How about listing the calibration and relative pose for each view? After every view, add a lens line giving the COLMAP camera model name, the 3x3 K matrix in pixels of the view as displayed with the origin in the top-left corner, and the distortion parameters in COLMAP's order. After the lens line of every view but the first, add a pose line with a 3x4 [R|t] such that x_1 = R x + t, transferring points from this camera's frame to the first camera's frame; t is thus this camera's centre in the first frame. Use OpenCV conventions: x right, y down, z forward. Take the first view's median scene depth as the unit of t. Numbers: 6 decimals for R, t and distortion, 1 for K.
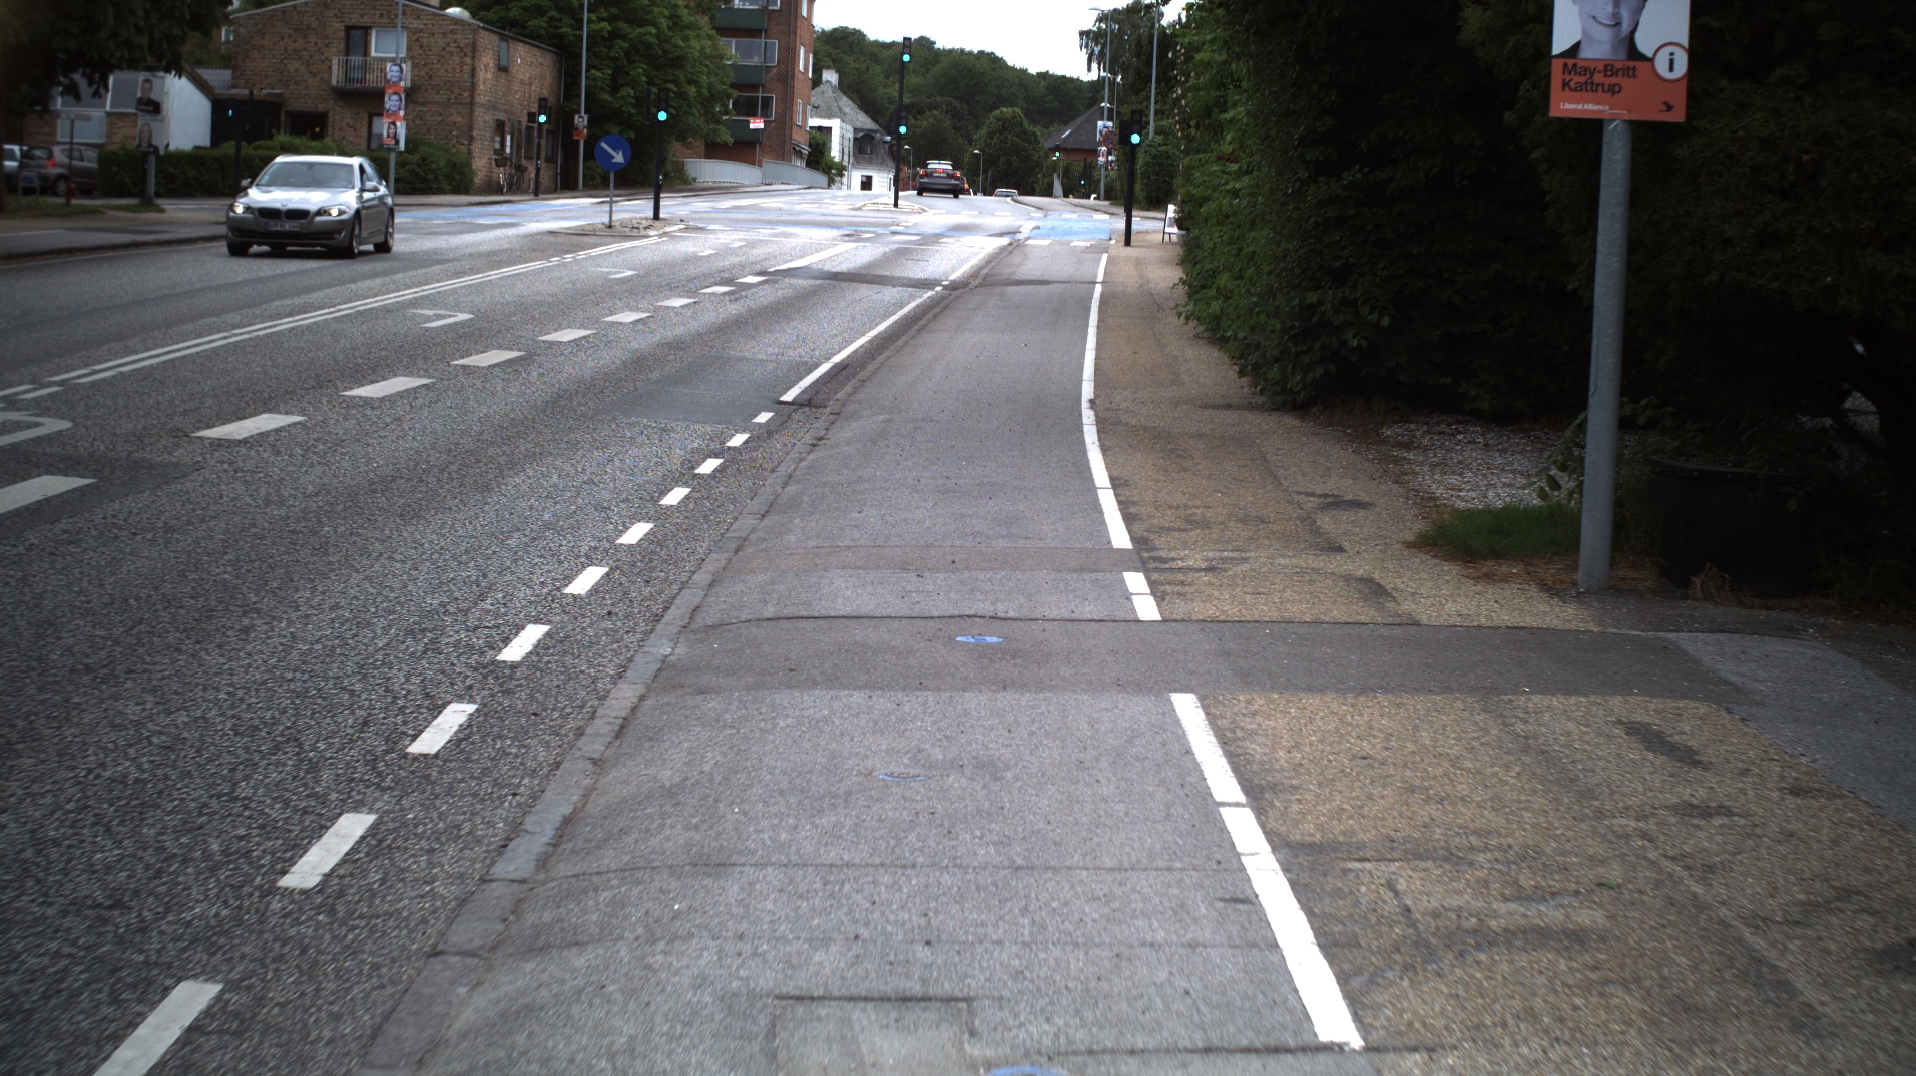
lens RADIAL K [[3289.6, 0, 958.0], [0, 3289.6, 538.0], [0, 0, 1]] dist [-0.301766, 0.442327]
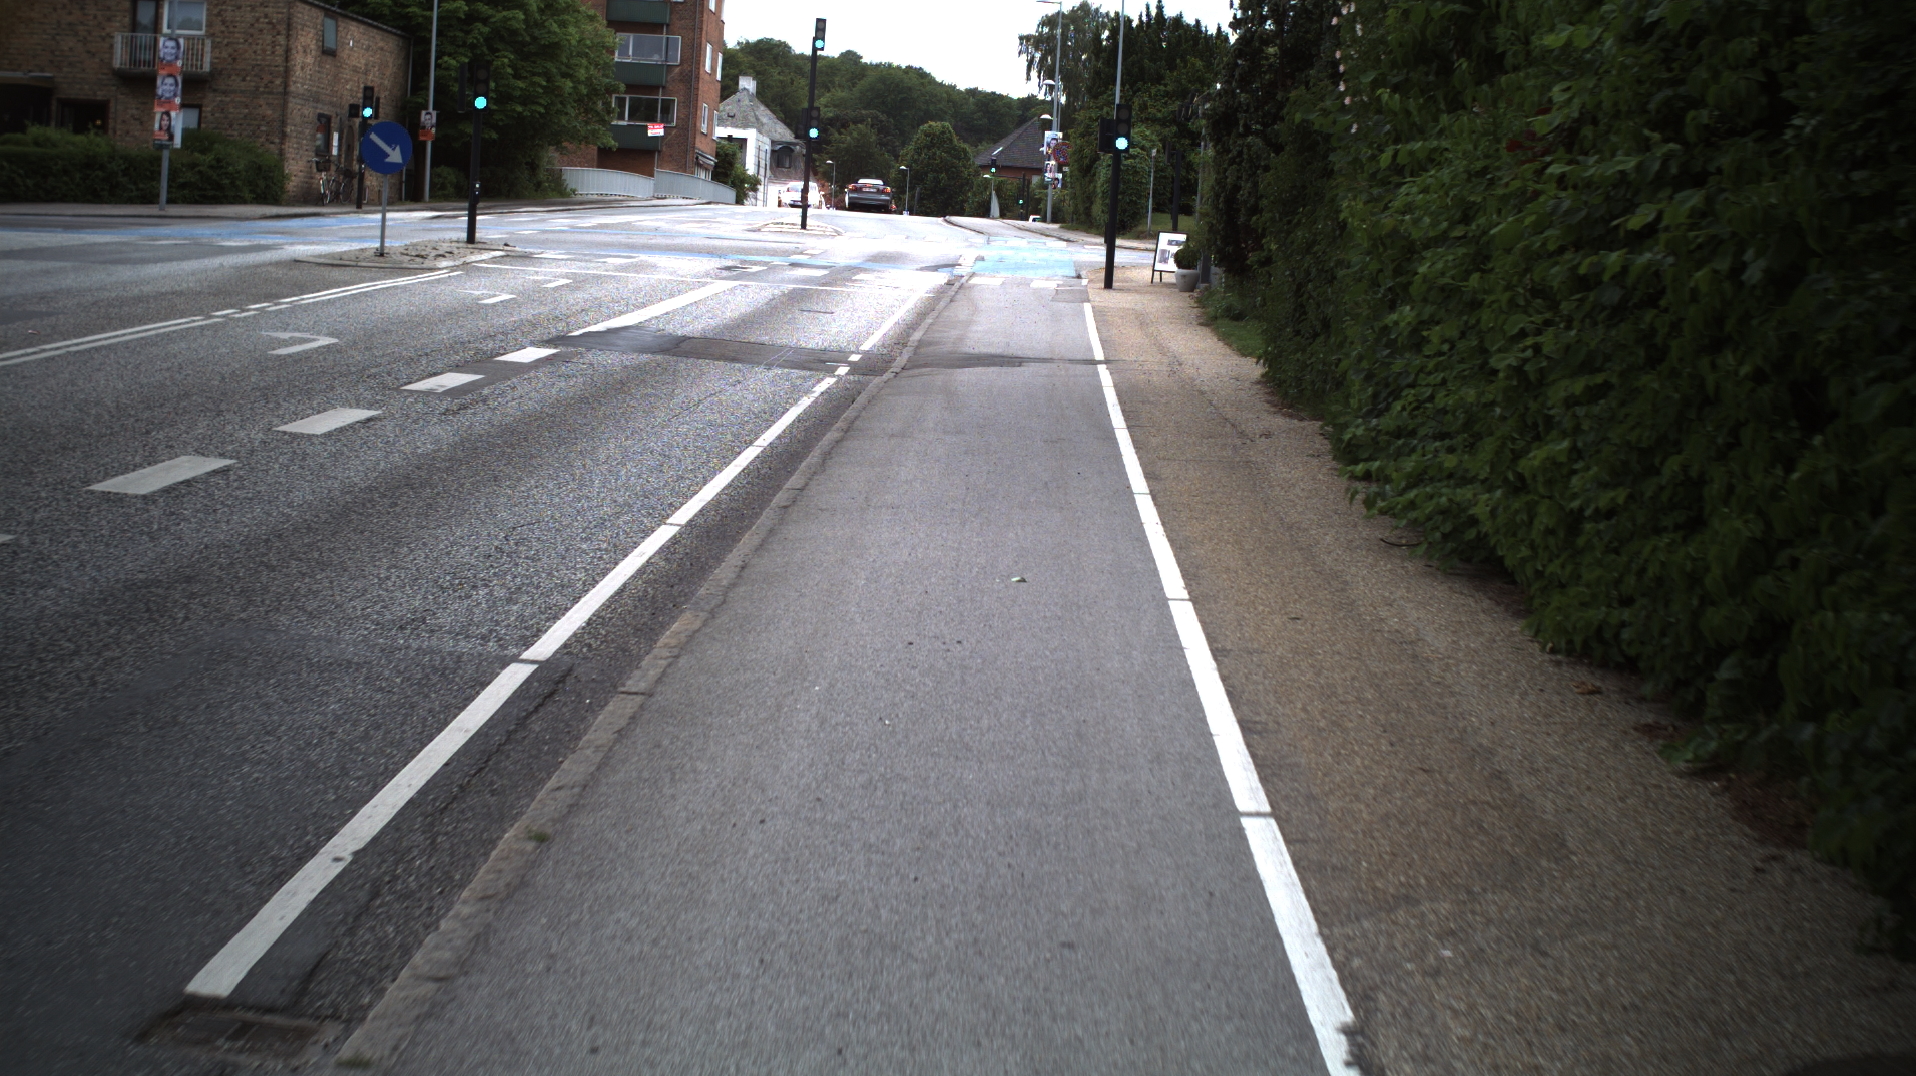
lens RADIAL K [[3289.6, 0, 958.0], [0, 3289.6, 538.0], [0, 0, 1]] dist [-0.301766, 0.442327]
pose [[0.999596, 0.014797, 0.024256, 0.000595], [-0.014662, 0.999876, -0.005748, -0.020339], [-0.024338, 0.005390, 0.999689, 0.189528]]
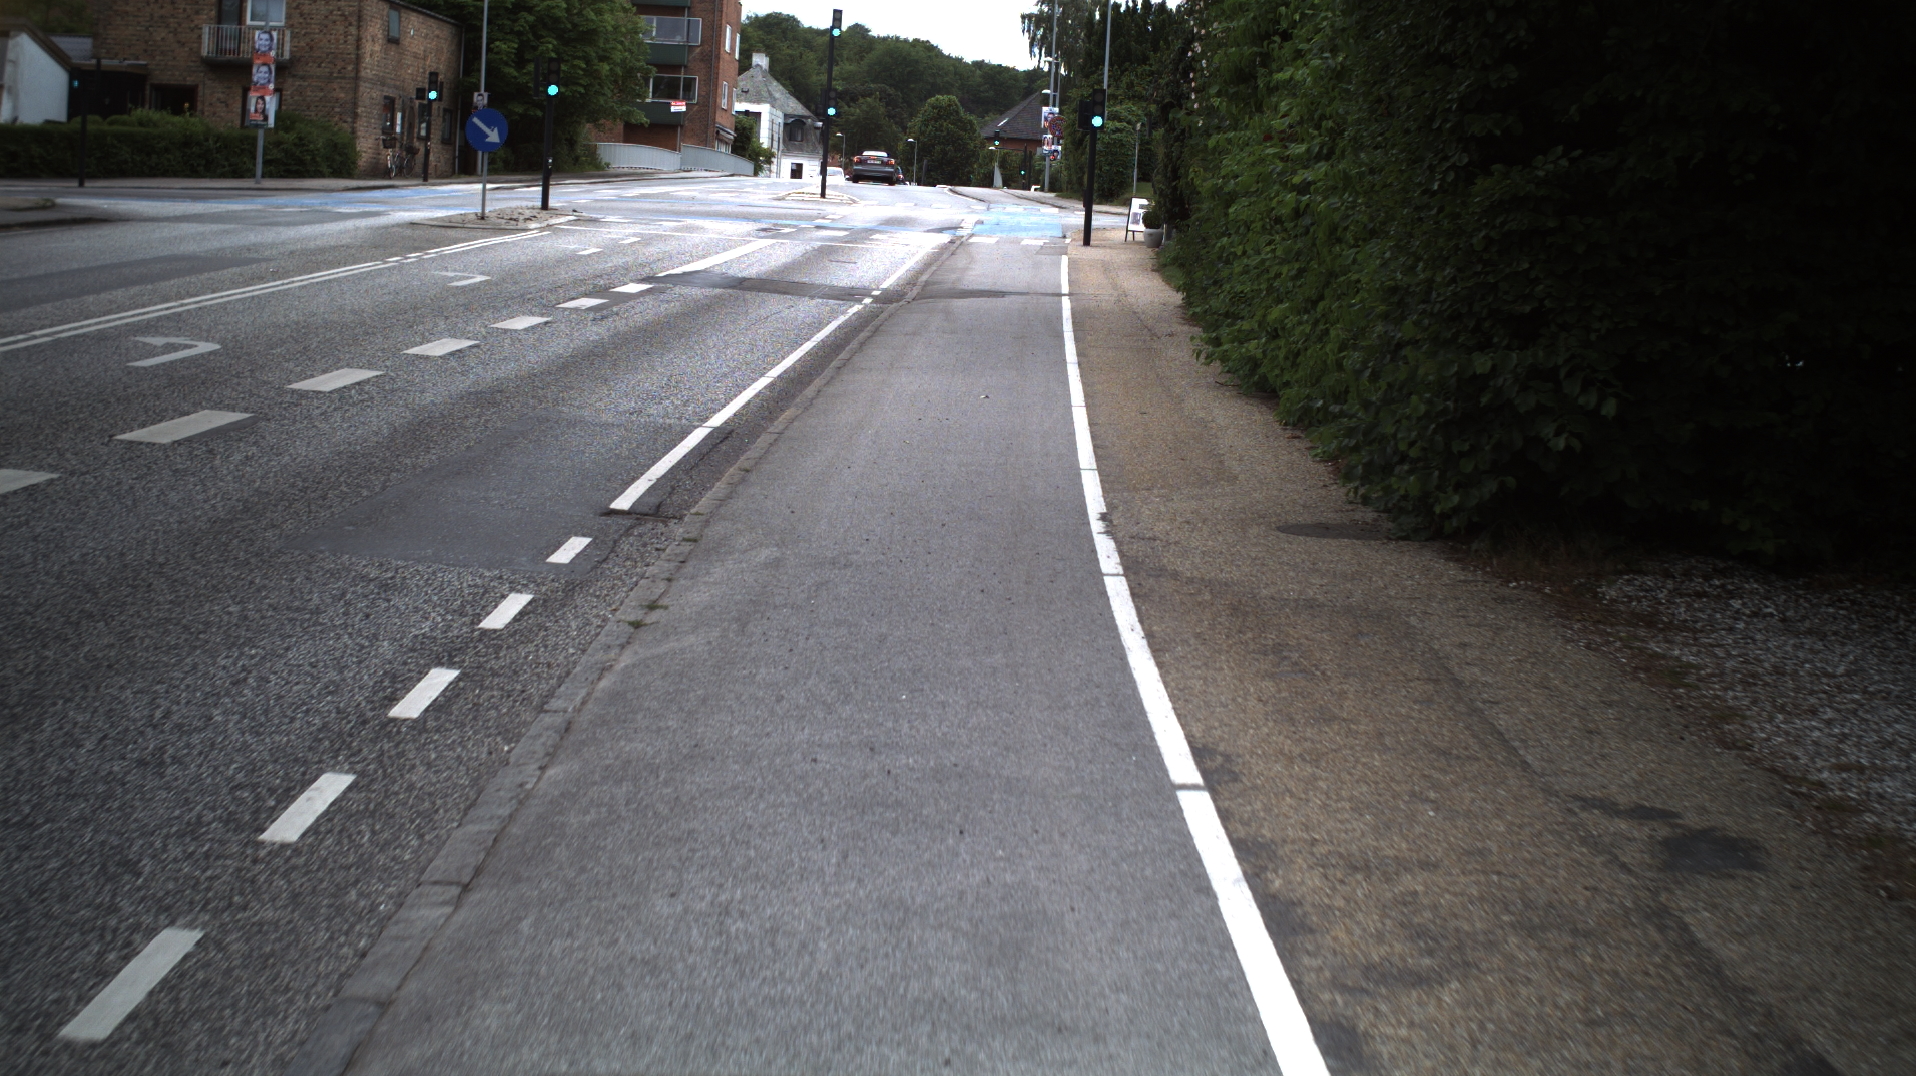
lens RADIAL K [[3289.6, 0, 958.0], [0, 3289.6, 538.0], [0, 0, 1]] dist [-0.301766, 0.442327]
pose [[0.999719, 0.010029, 0.021477, -0.000208], [-0.010095, 0.999945, 0.002979, -0.009950], [-0.021446, -0.003195, 0.999765, 0.094654]]
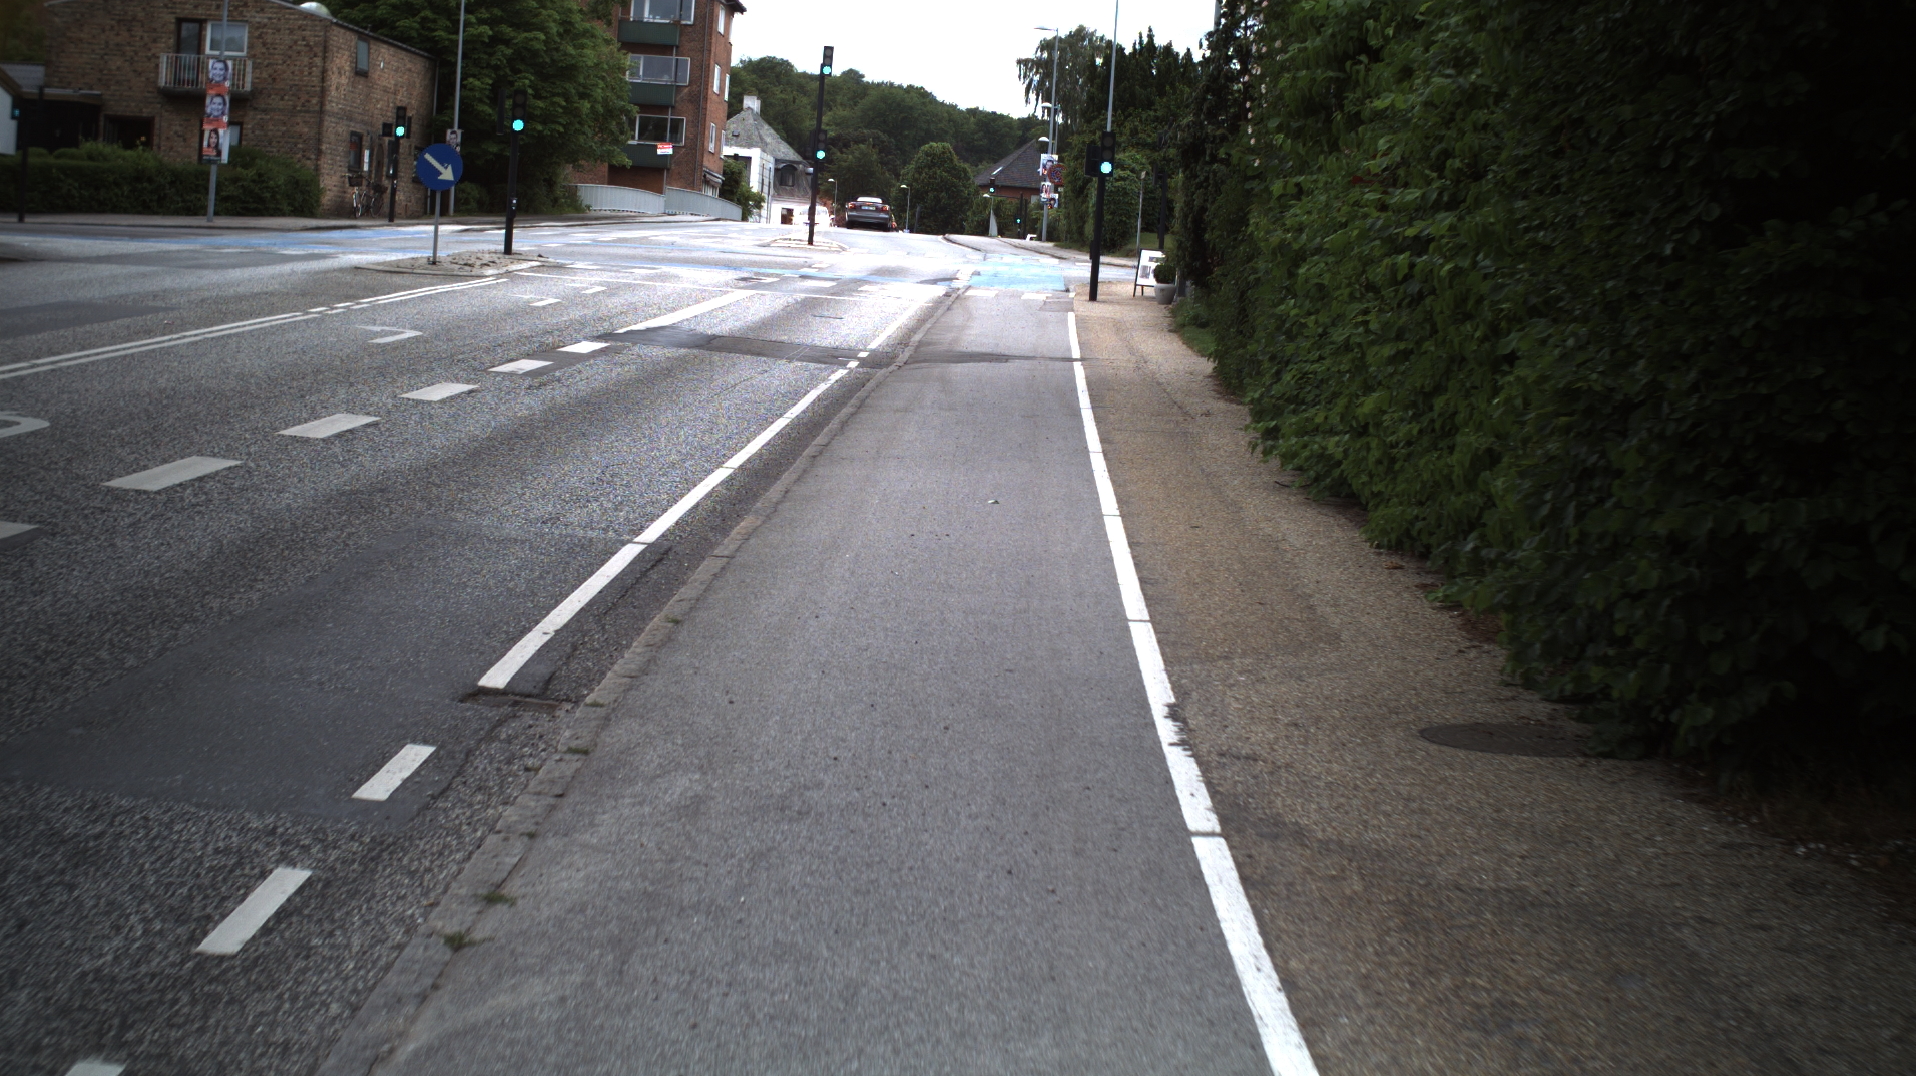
lens RADIAL K [[3289.6, 0, 958.0], [0, 3289.6, 538.0], [0, 0, 1]] dist [-0.301766, 0.442327]
pose [[0.999422, 0.023154, 0.024906, -0.000021], [-0.022872, 0.999672, -0.011517, -0.015068], [-0.025164, 0.010941, 0.999623, 0.141949]]
